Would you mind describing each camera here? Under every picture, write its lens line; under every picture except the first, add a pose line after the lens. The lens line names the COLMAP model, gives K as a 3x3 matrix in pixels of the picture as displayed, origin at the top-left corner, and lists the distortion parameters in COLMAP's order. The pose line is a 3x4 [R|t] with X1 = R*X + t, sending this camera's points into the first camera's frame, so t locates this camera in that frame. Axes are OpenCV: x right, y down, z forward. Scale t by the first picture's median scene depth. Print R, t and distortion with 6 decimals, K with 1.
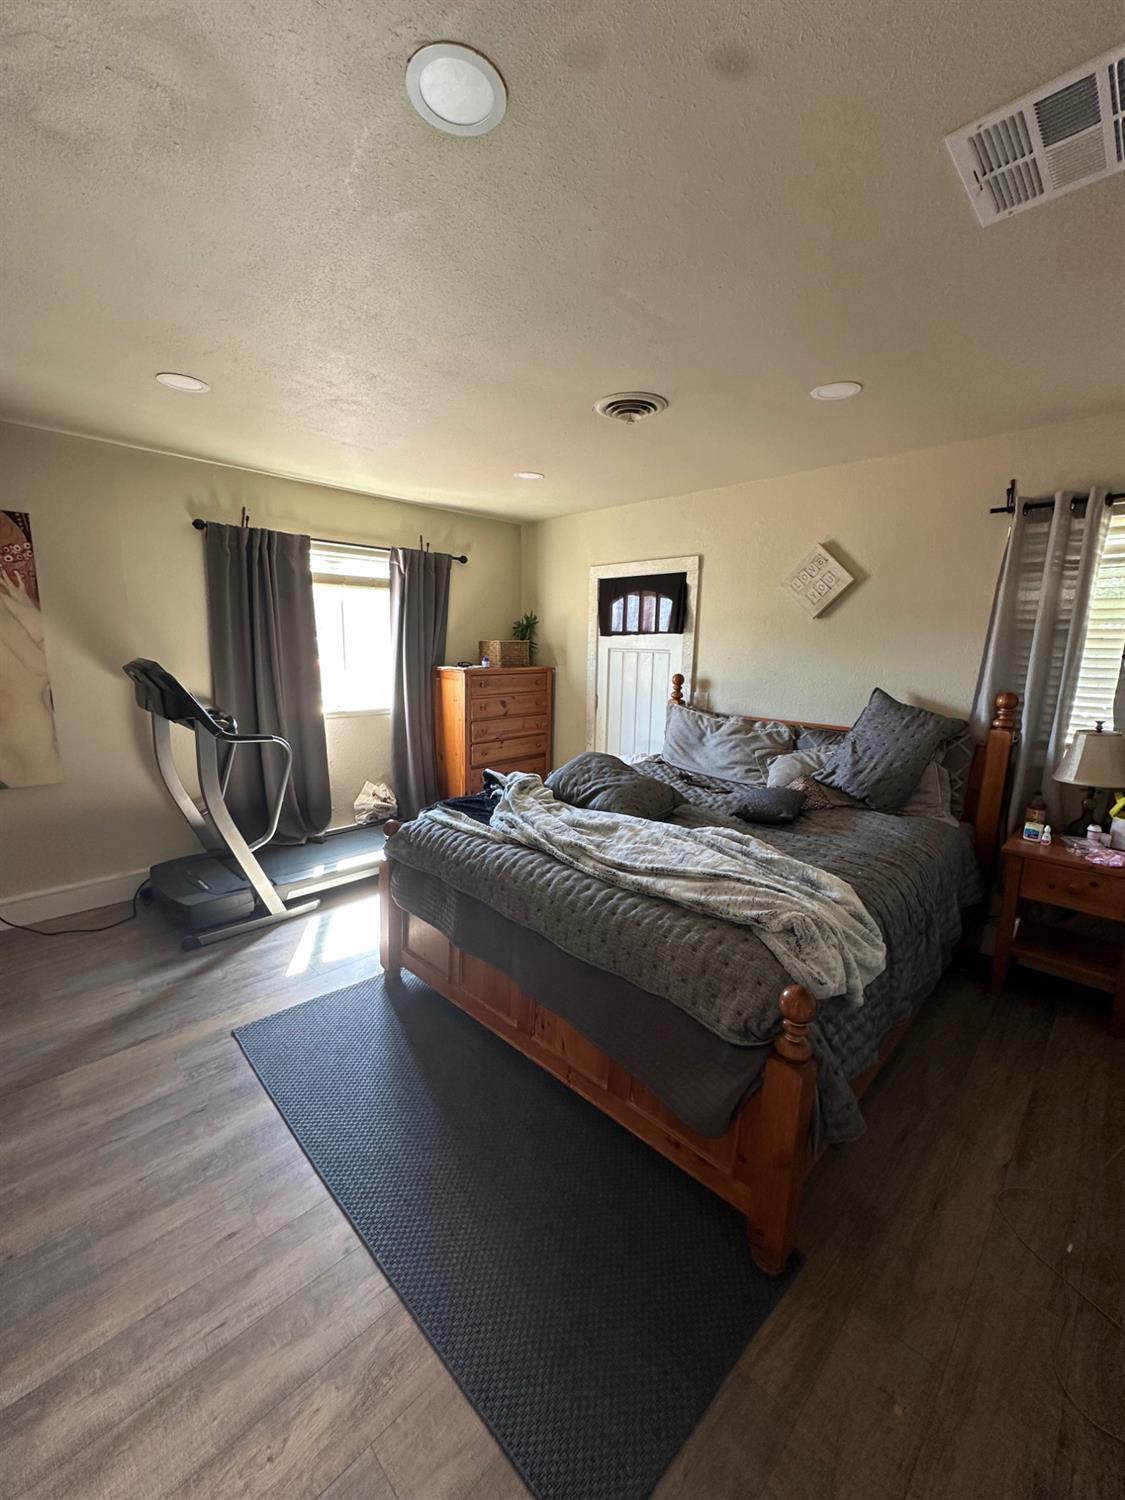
lens RADIAL K [[604.6, 0, 559.4], [0, 604.6, 744.2], [0, 0, 1]] dist [-0.001259, 0.000743]
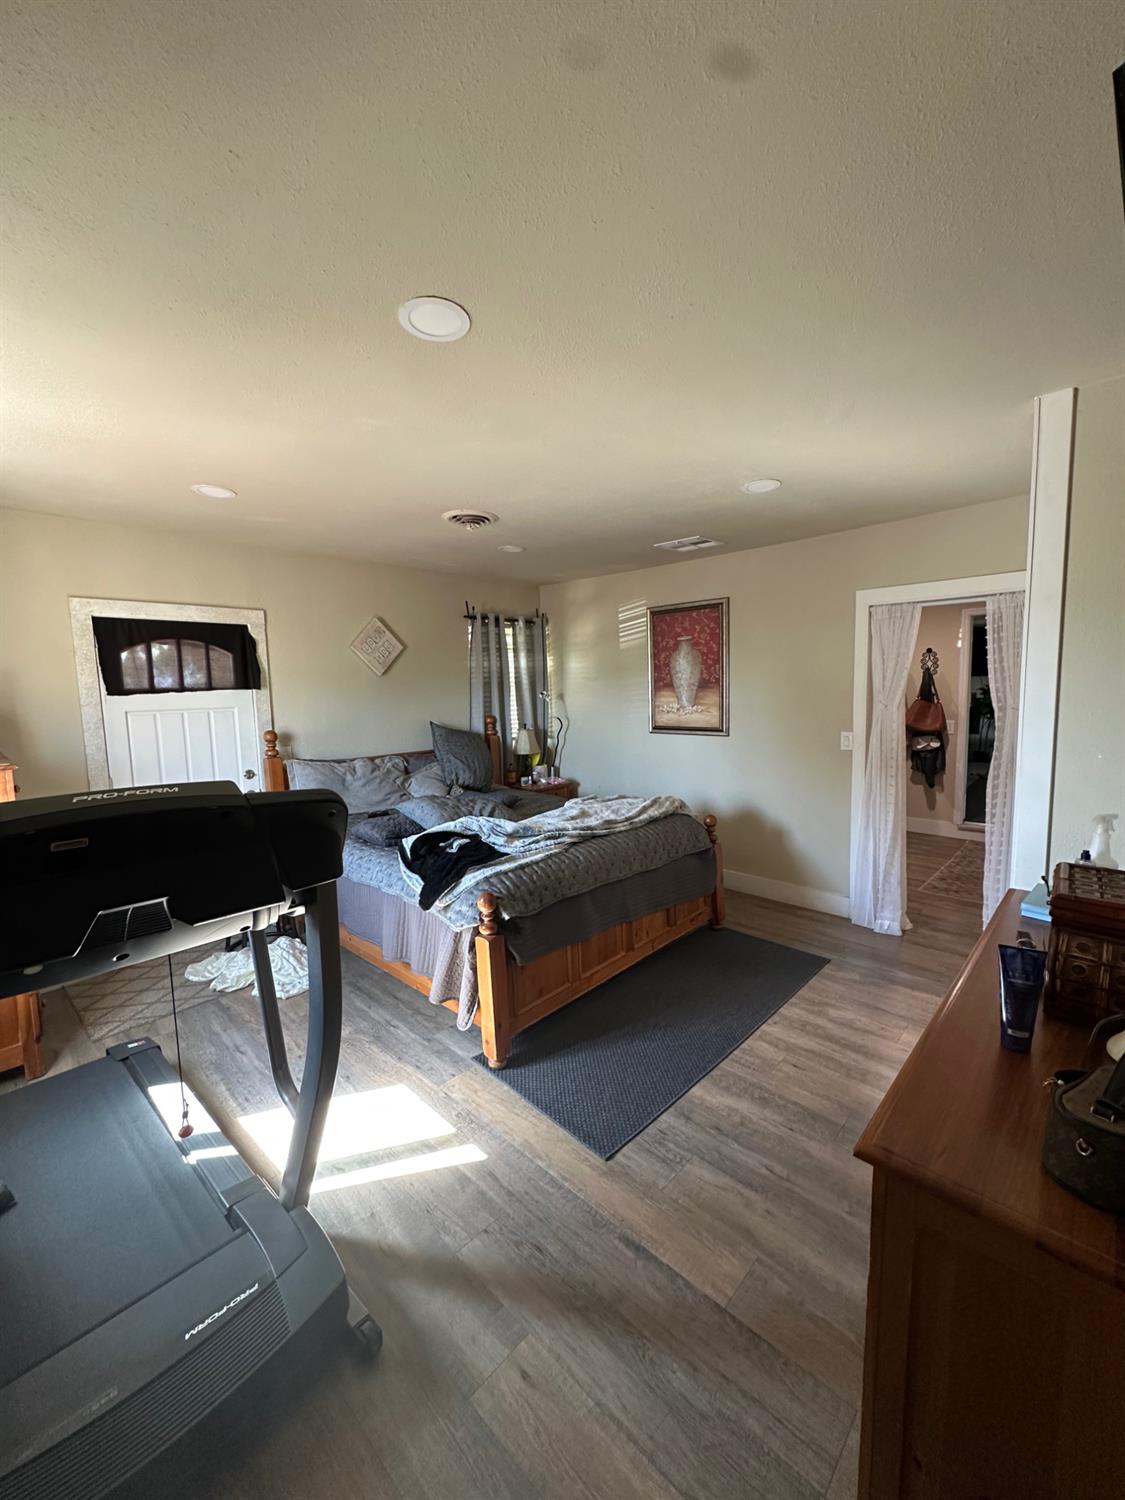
lens RADIAL K [[604.6, 0, 560.5], [0, 604.6, 749.8], [0, 0, 1]] dist [-0.001259, 0.000743]
pose [[-0.035538, -0.120756, 0.992046, -0.937205], [0.189348, 0.973879, 0.125327, -0.145243], [-0.981267, 0.192296, -0.011745, 0.688223]]
